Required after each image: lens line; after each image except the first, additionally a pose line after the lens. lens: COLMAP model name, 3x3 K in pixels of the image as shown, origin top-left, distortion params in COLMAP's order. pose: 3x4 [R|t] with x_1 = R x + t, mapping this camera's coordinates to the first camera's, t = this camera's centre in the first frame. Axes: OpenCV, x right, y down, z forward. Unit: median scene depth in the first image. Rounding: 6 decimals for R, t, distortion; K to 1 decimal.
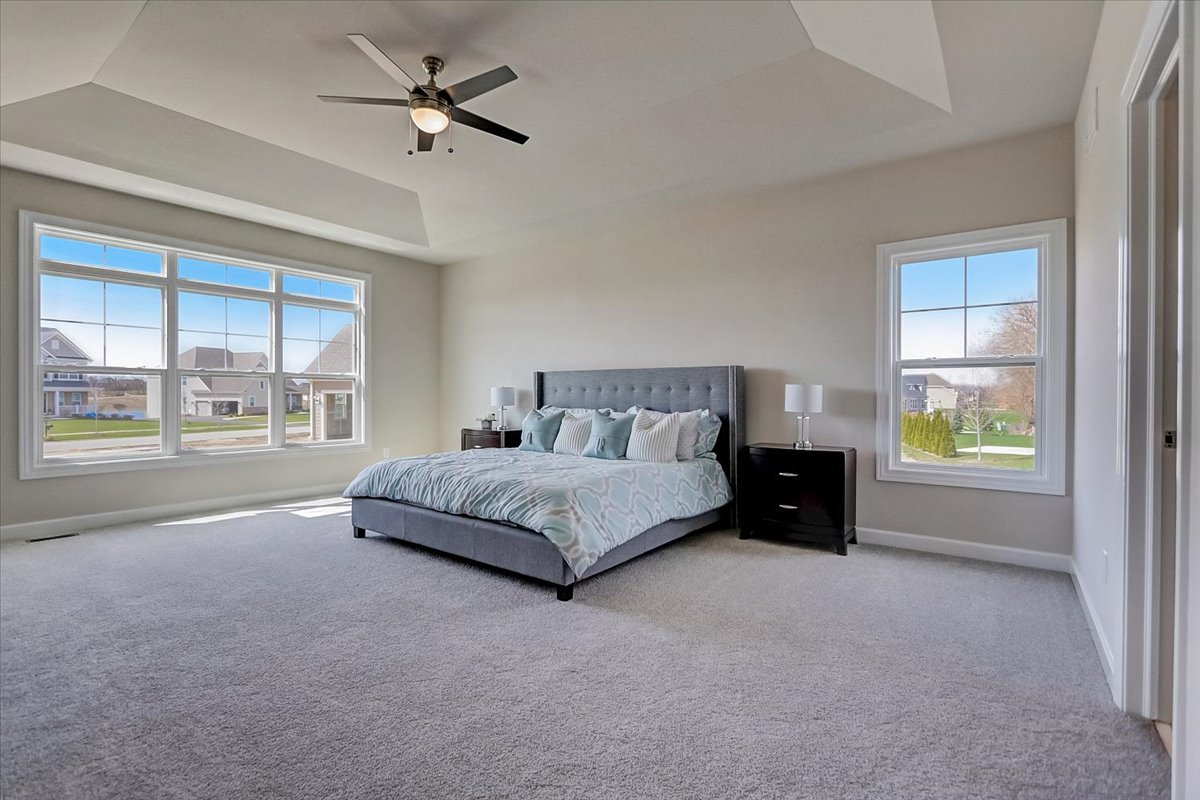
lens RADIAL K [[551.5, 0, 640.9], [0, 551.5, 405.1], [0, 0, 1]] dist [-0.007890, 0.000072]
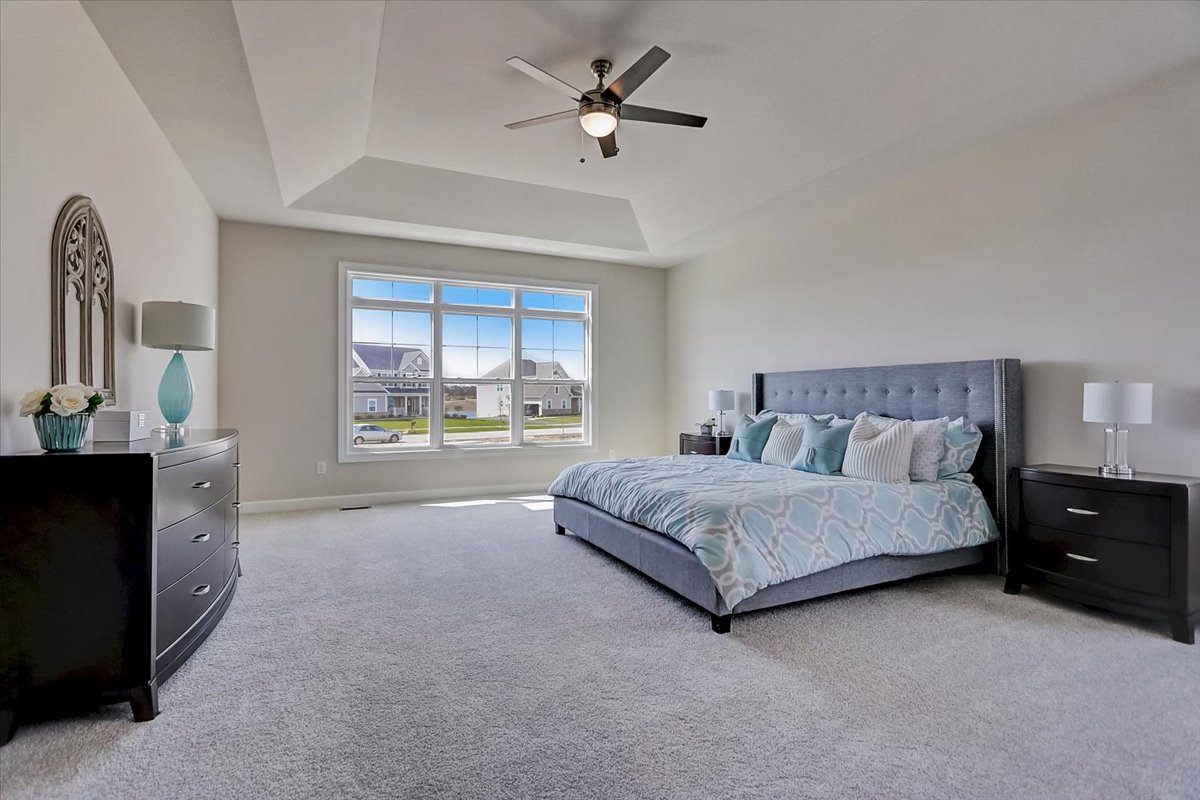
lens RADIAL K [[576.5, 0, 609.9], [0, 576.5, 405.5], [0, 0, 1]] dist [-0.007638, 0.002175]
pose [[0.871999, 0.003775, -0.489493, 0.103315], [-0.006729, 0.999968, -0.004275, -0.001903], [0.489461, 0.007022, 0.871997, 0.071244]]
